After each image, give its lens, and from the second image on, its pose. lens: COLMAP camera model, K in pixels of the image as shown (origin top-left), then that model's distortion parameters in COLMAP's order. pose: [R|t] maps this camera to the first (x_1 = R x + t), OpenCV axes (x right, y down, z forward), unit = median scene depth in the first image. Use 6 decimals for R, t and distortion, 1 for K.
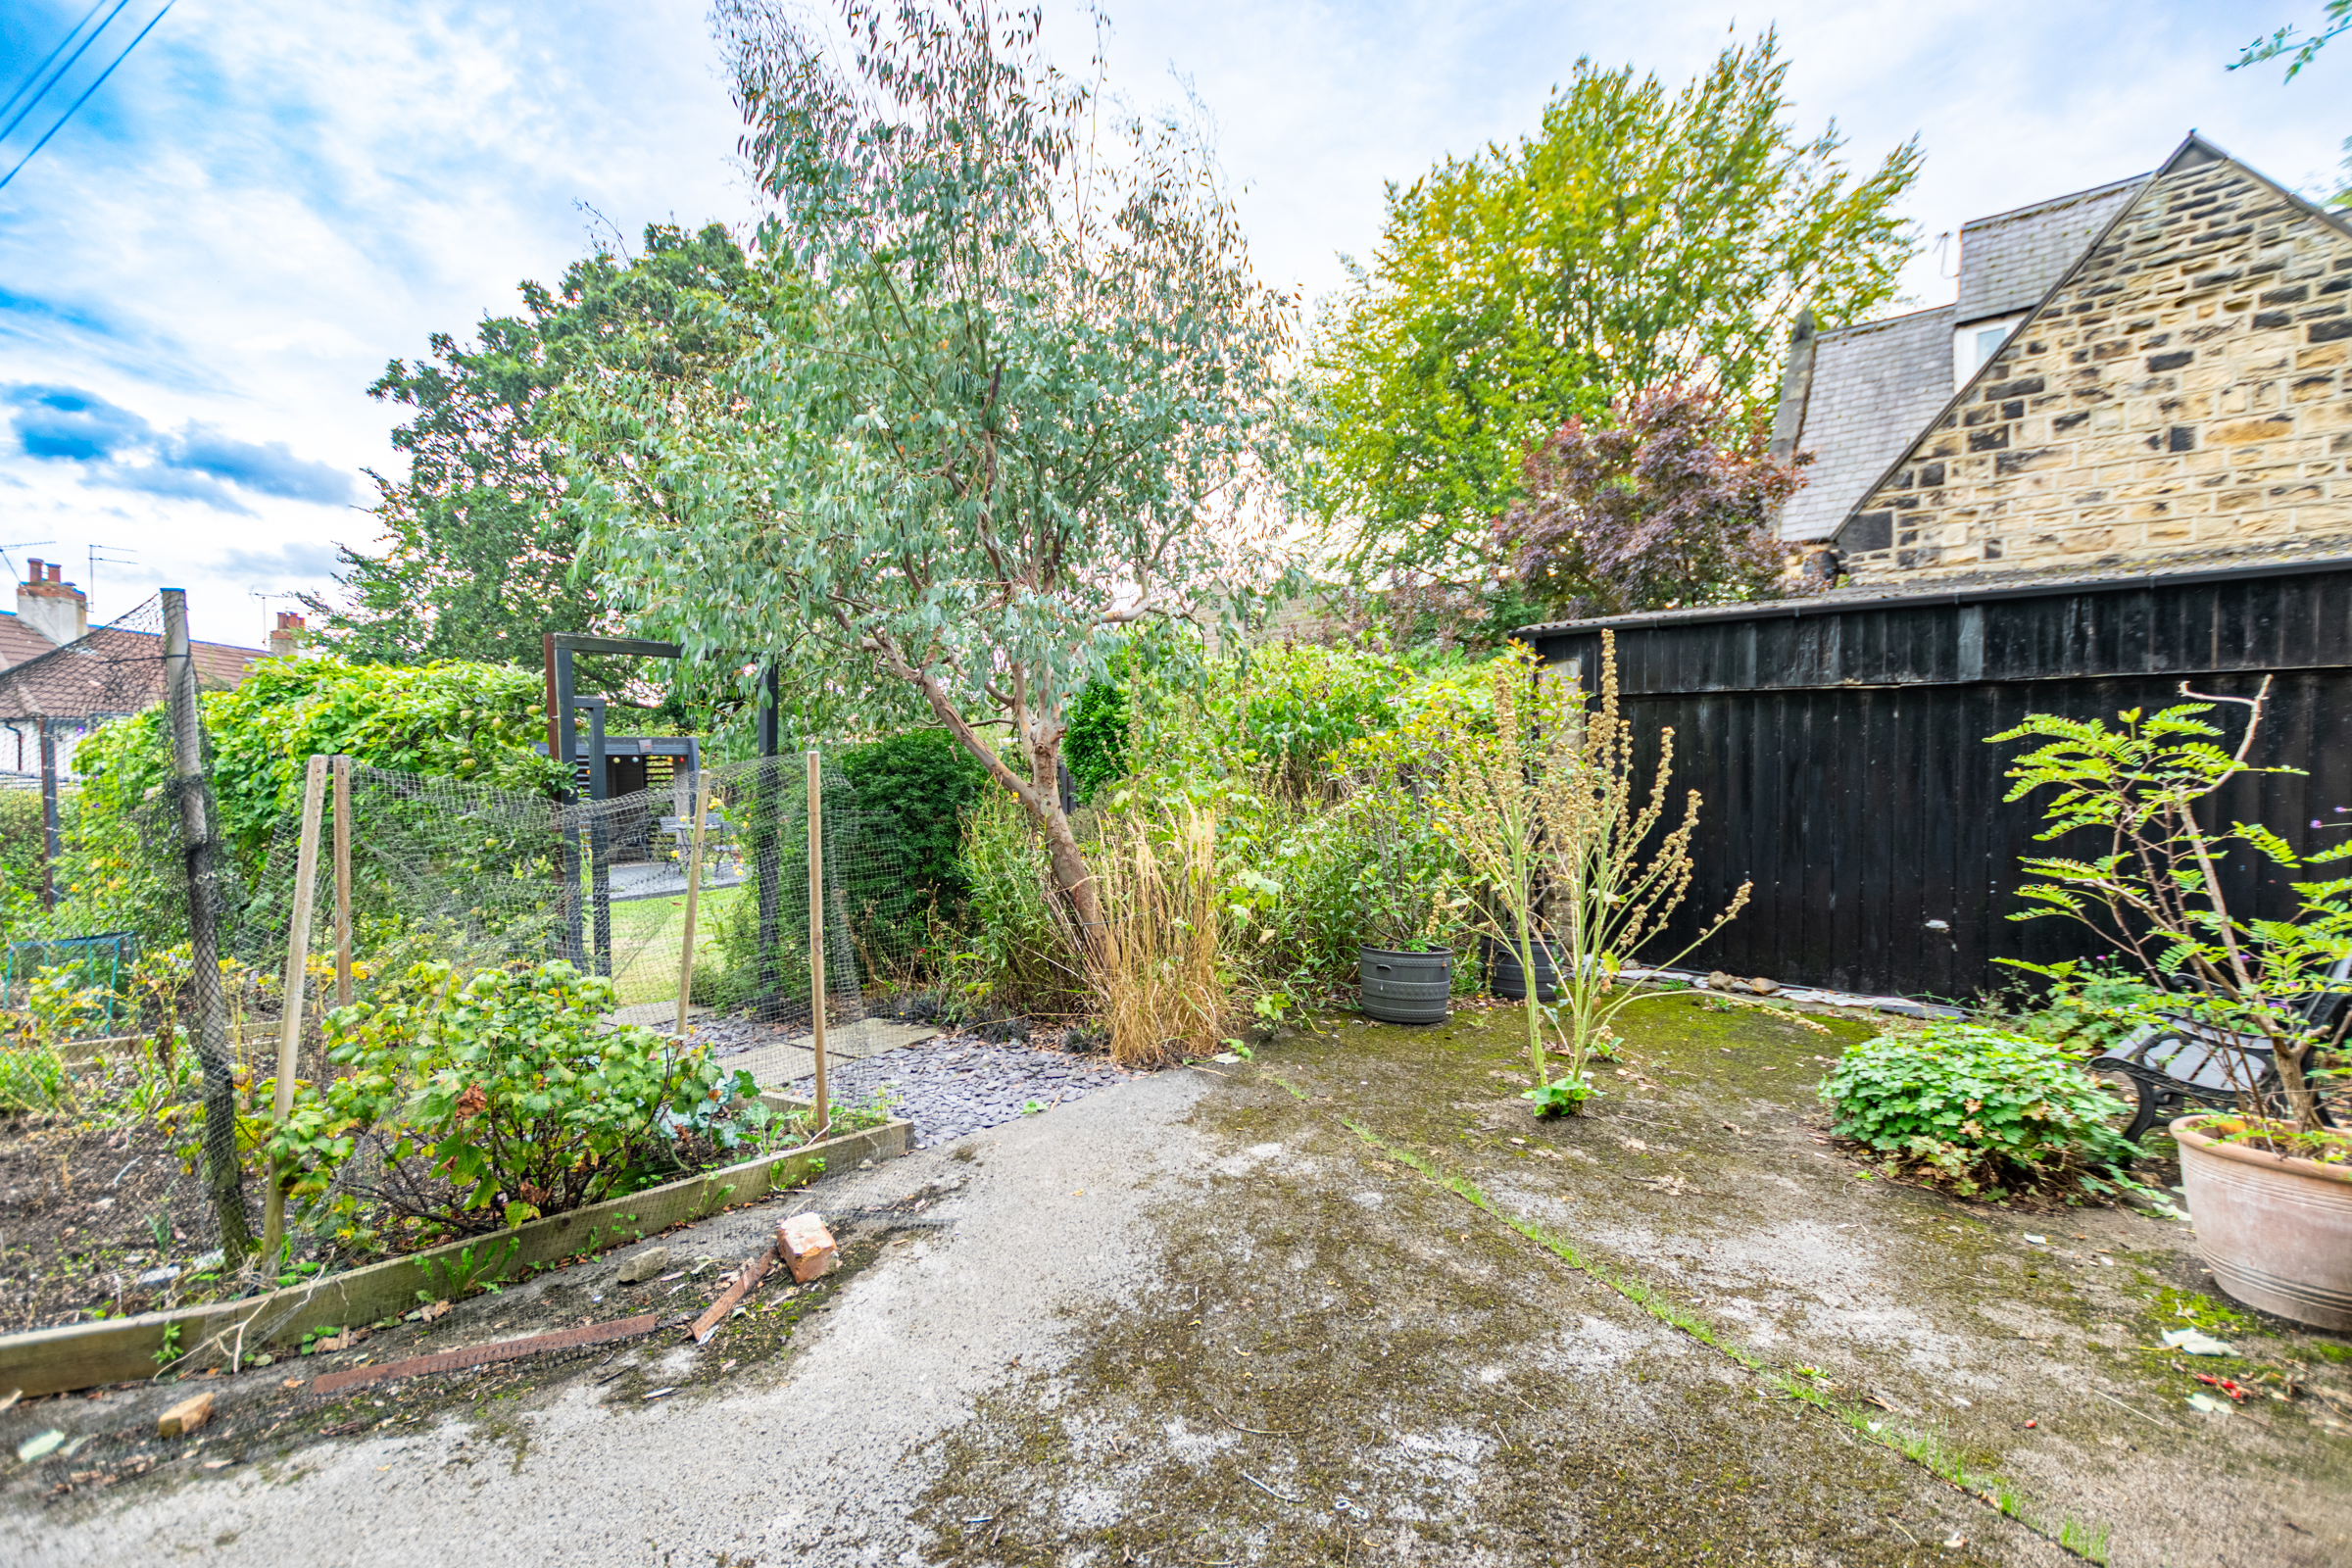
lens RADIAL K [[1015.0, 0, 1179.9], [0, 1015.0, 781.6], [0, 0, 1]] dist [0.004257, -0.000776]
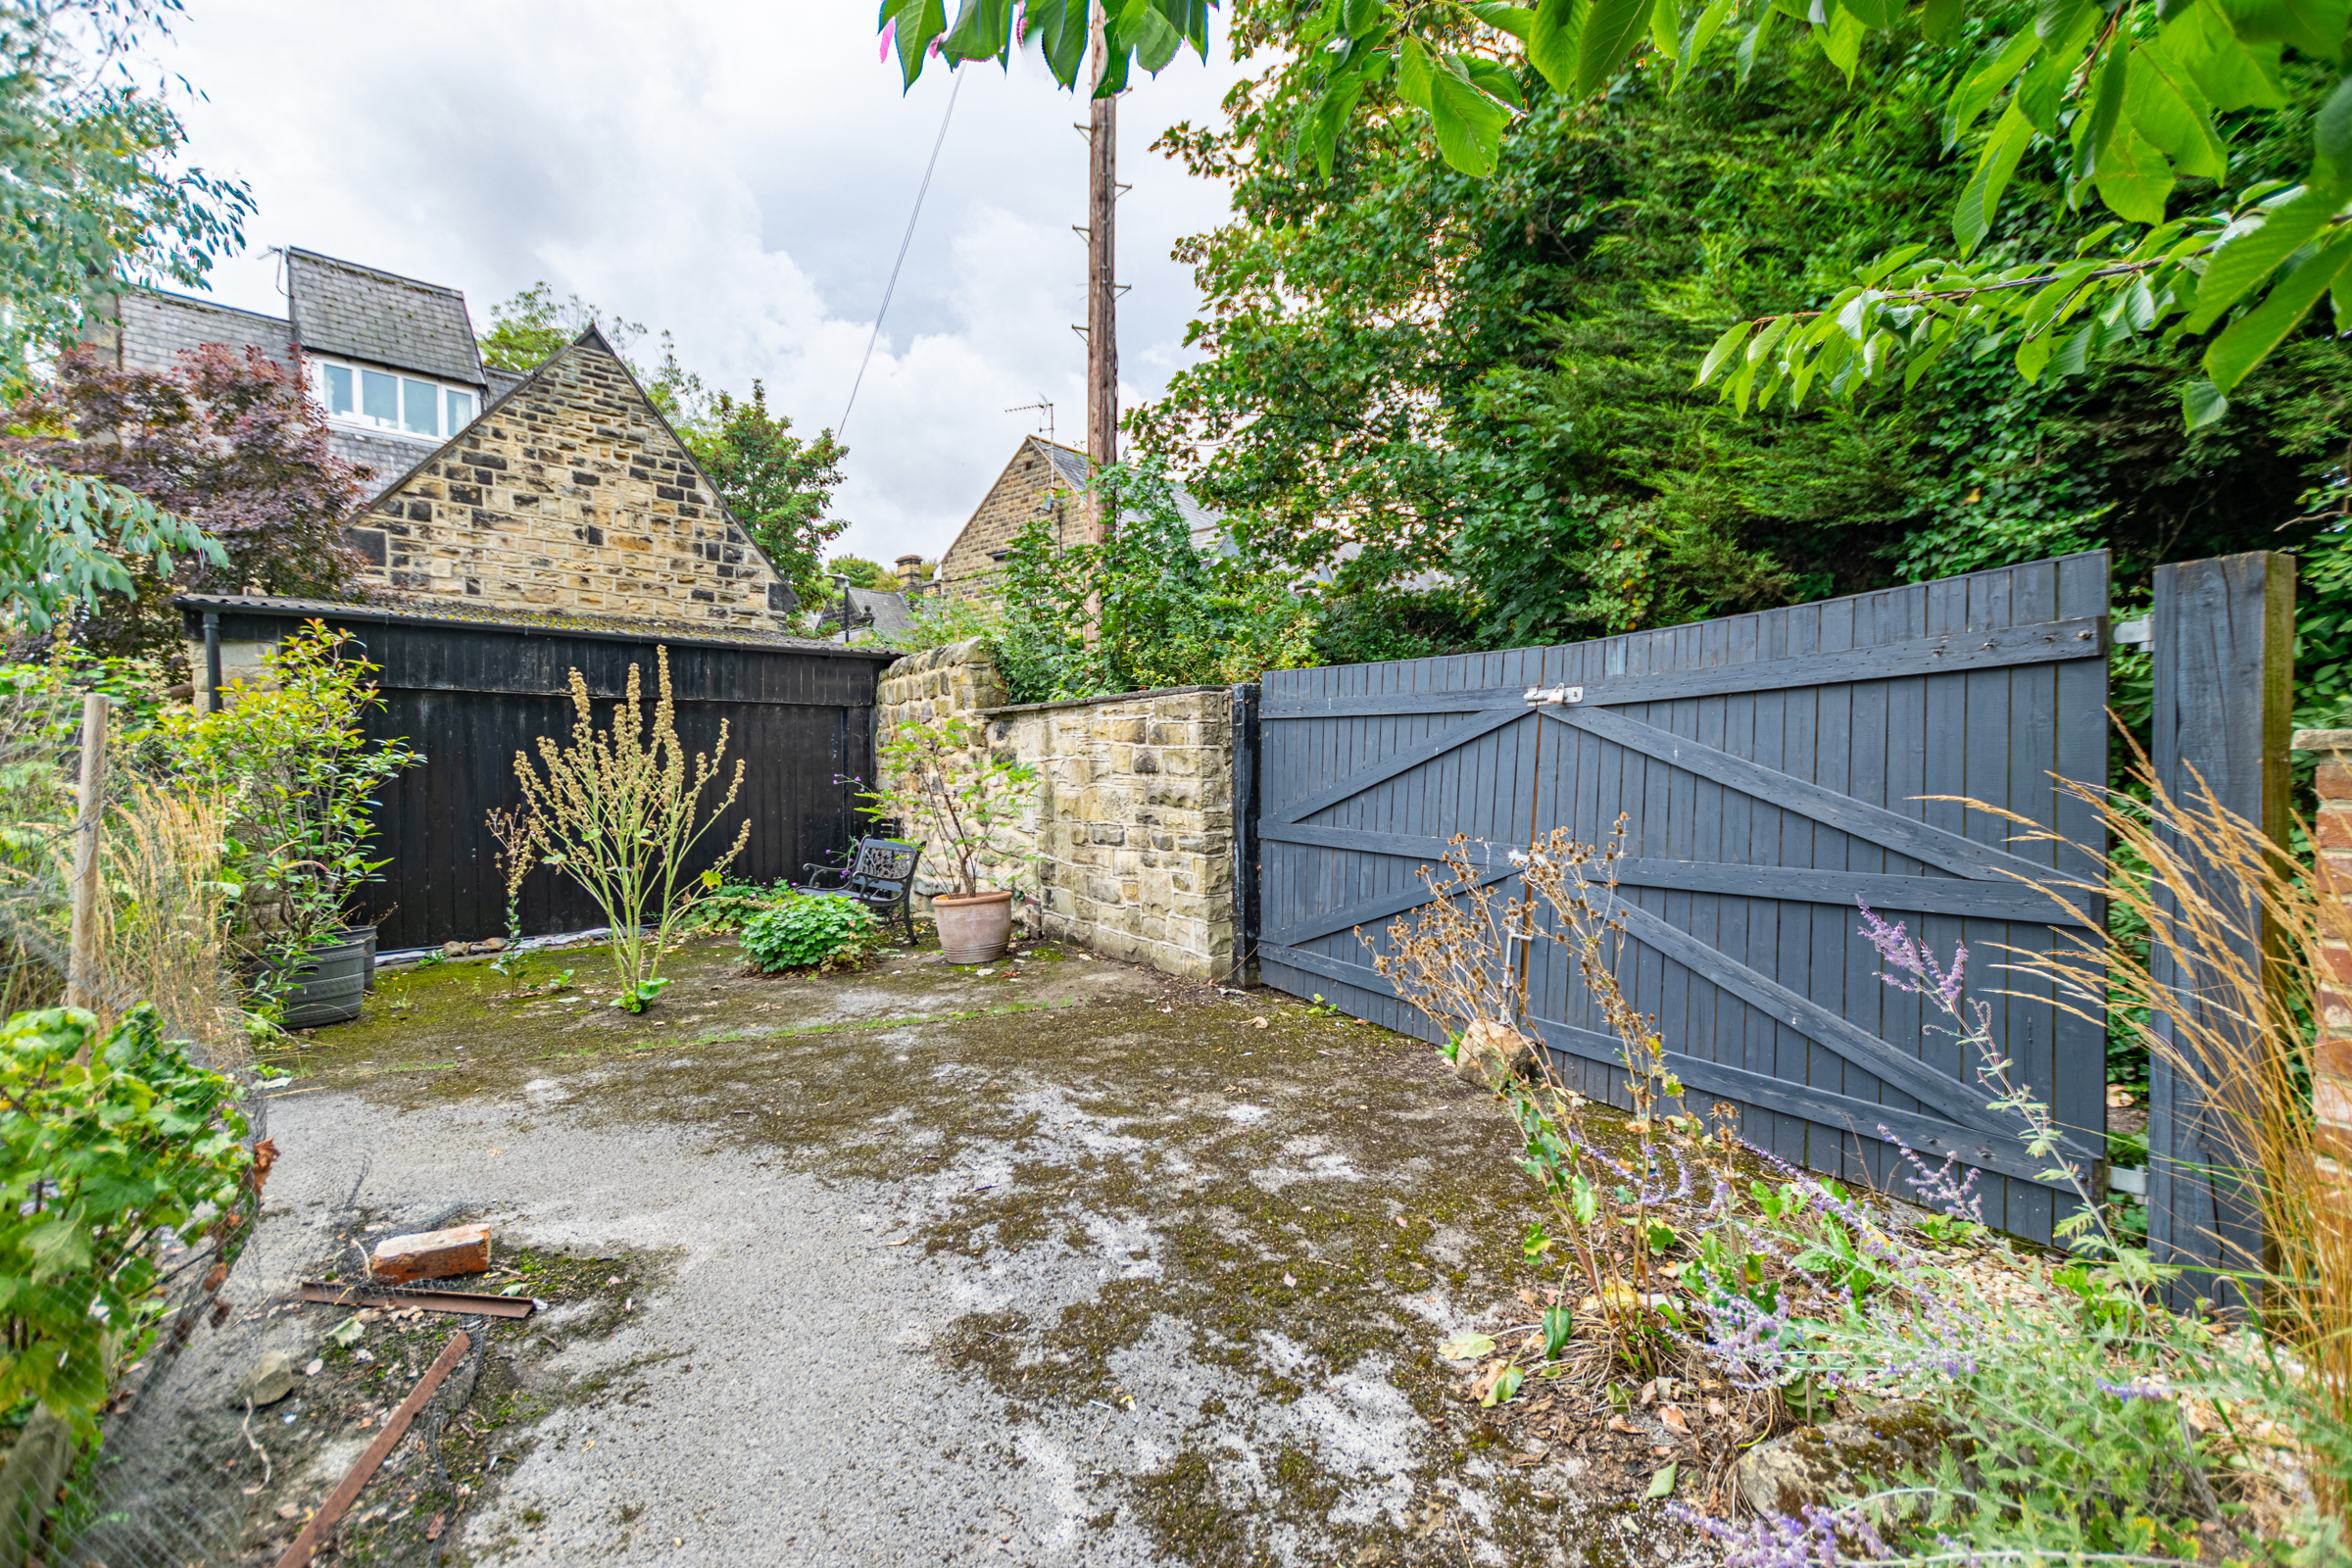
lens RADIAL K [[1015.0, 0, 1178.3], [0, 1015.0, 779.6], [0, 0, 1]] dist [0.004257, -0.000776]
pose [[0.071379, -0.012499, 0.997371, -0.374059], [0.031227, 0.999459, 0.010290, 0.016527], [-0.996960, 0.030411, 0.071730, 0.085112]]
